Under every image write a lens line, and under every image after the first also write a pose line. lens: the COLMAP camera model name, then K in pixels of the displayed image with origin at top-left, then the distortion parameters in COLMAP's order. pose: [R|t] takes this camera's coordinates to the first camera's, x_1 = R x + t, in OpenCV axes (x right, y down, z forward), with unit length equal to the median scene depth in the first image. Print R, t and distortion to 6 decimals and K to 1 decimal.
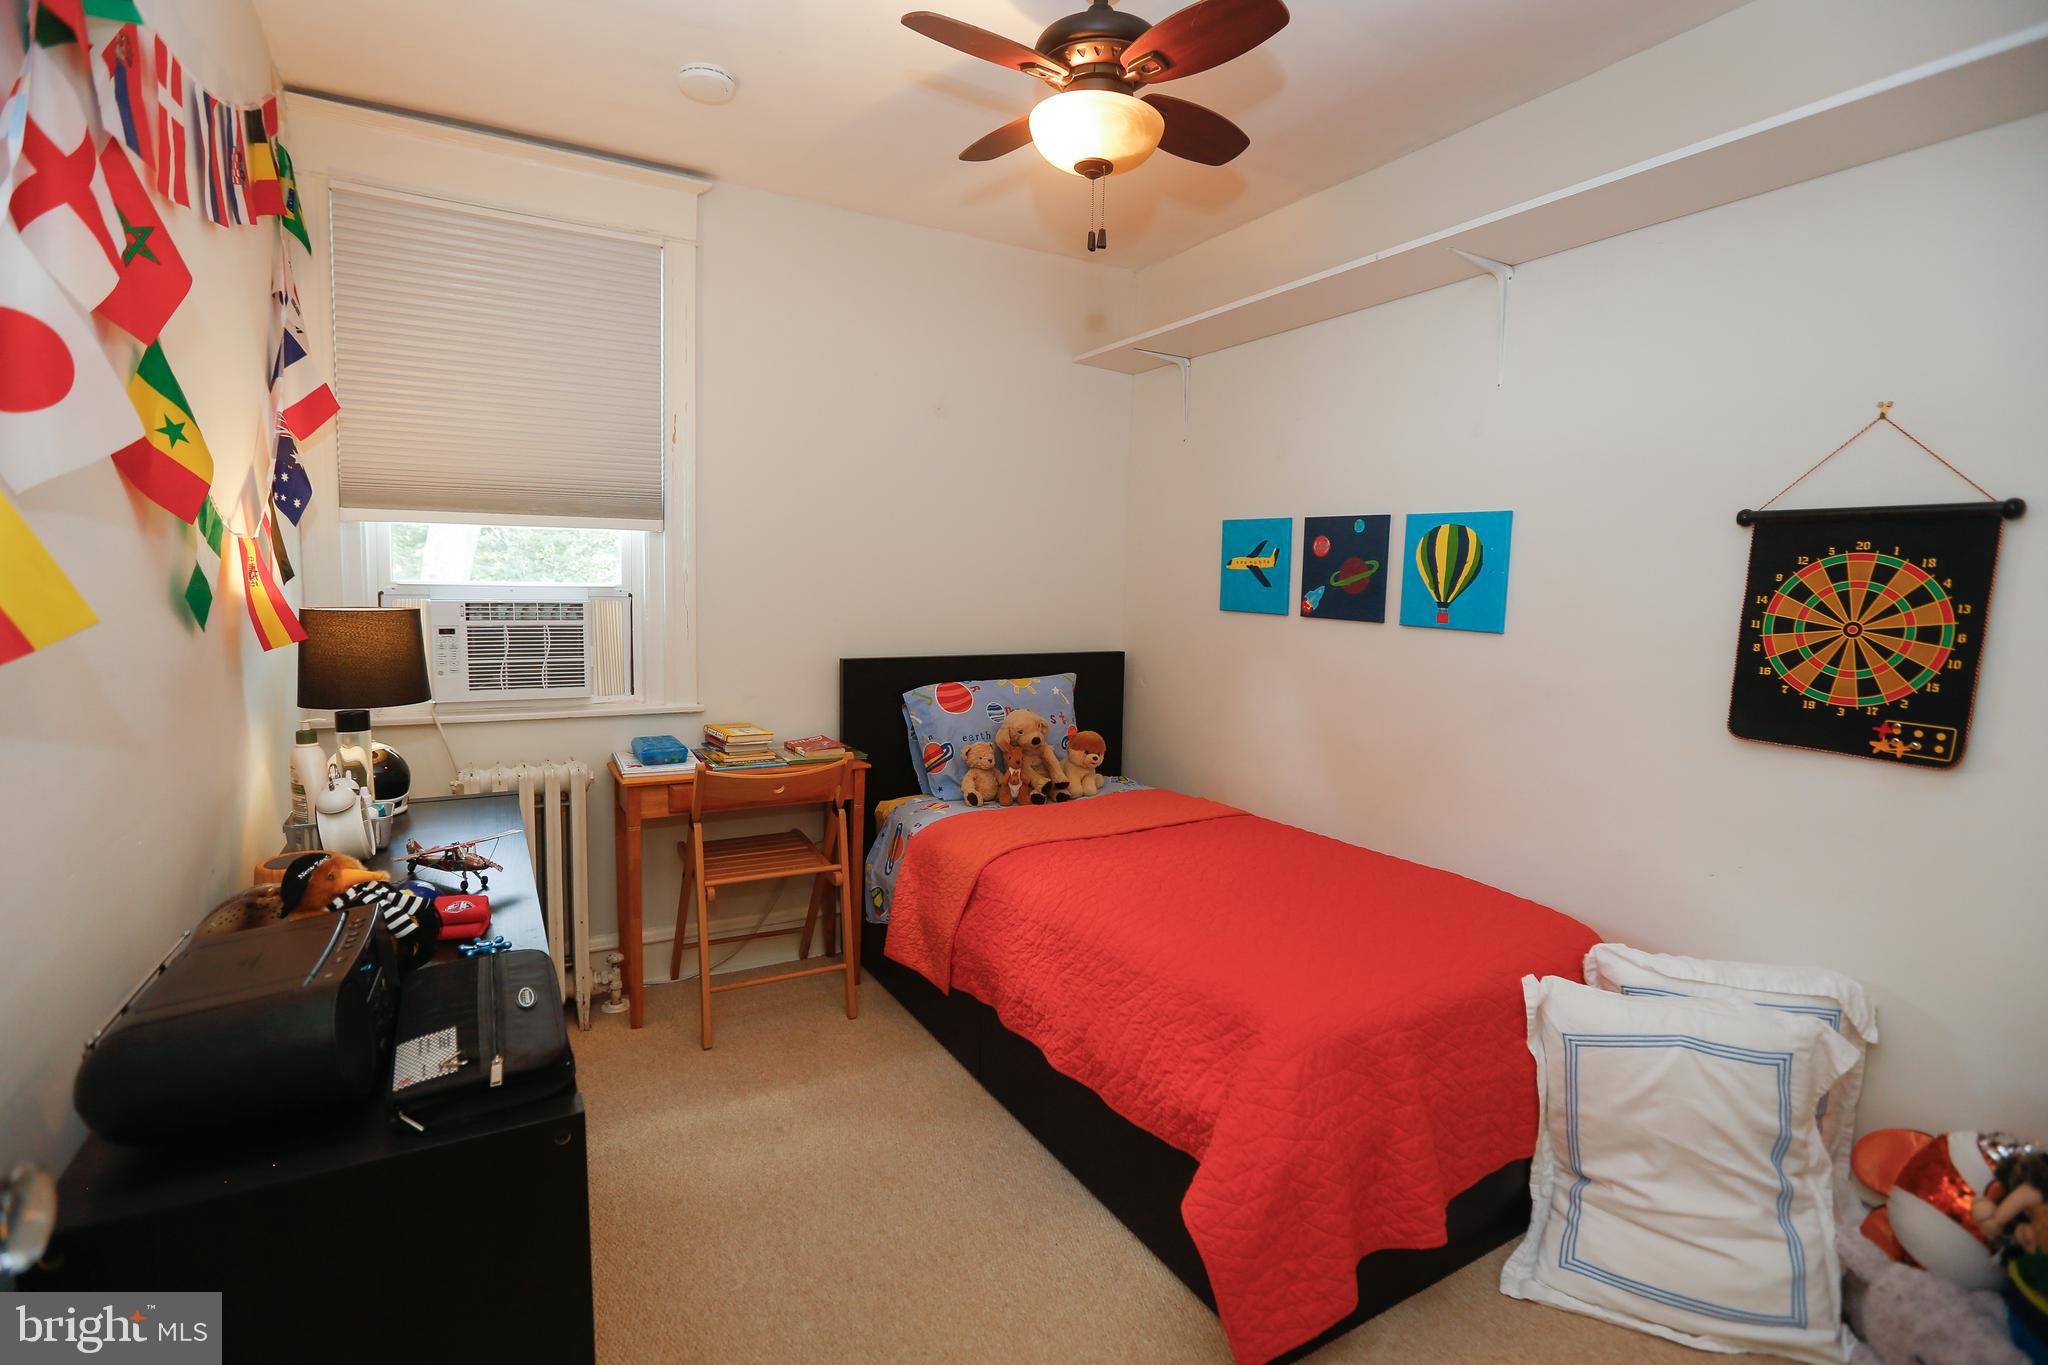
lens RADIAL K [[940.3, 0, 1024.0], [0, 940.3, 682.5], [0, 0, 1]] dist [-0.049906, 0.023033]
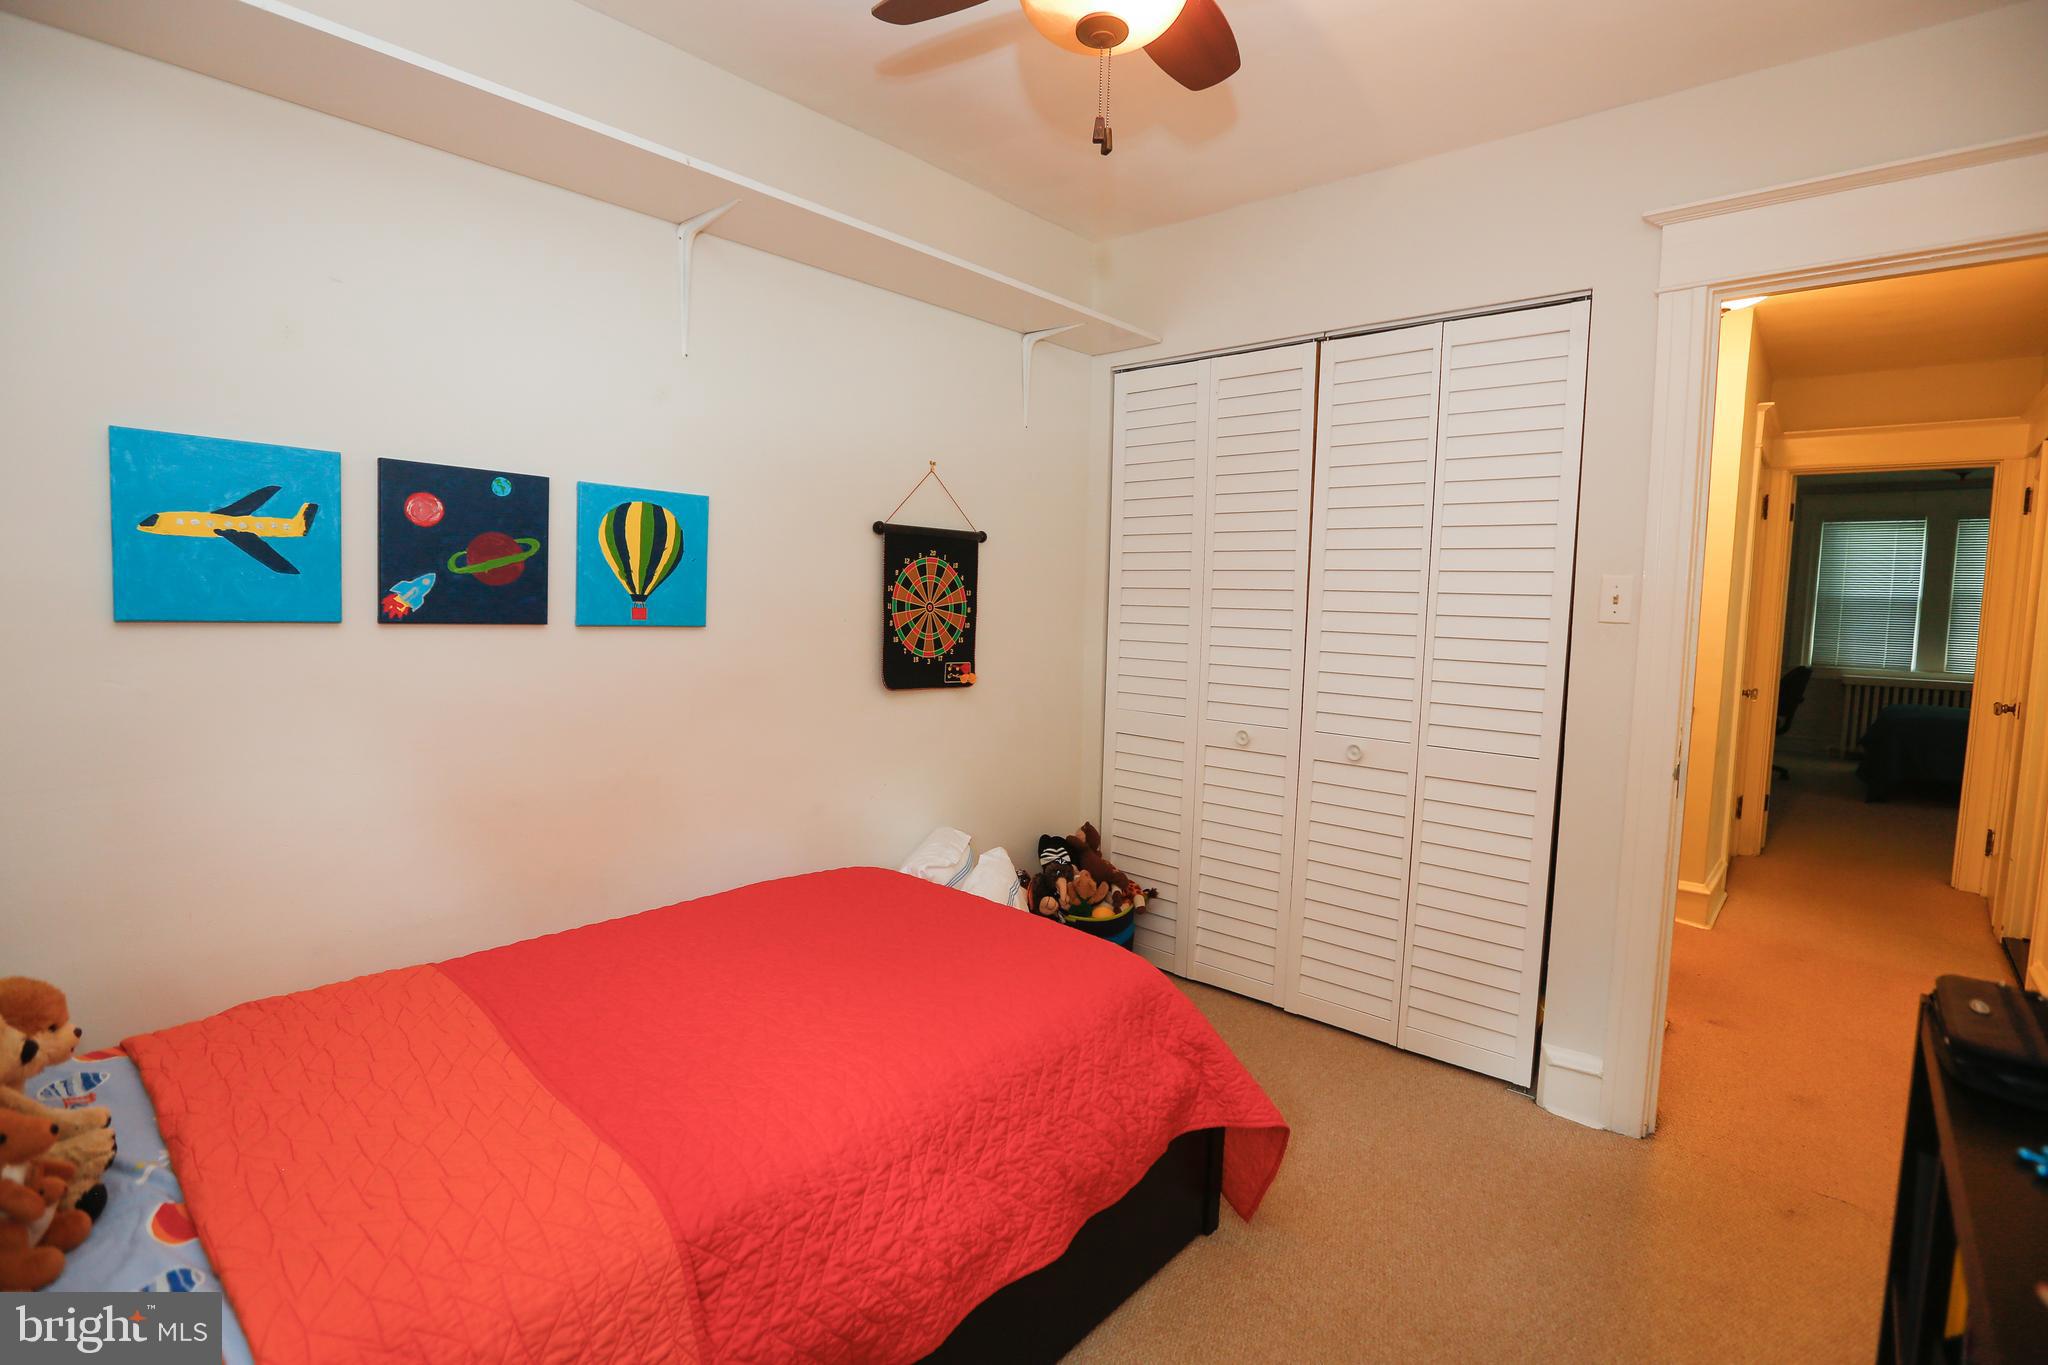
lens RADIAL K [[940.3, 0, 1024.0], [0, 940.3, 682.5], [0, 0, 1]] dist [-0.049906, 0.023033]
pose [[-0.290947, -0.096172, 0.951893, -0.504018], [0.090317, 0.987731, 0.127398, -0.092527], [-0.952467, 0.123038, -0.278691, 1.008417]]
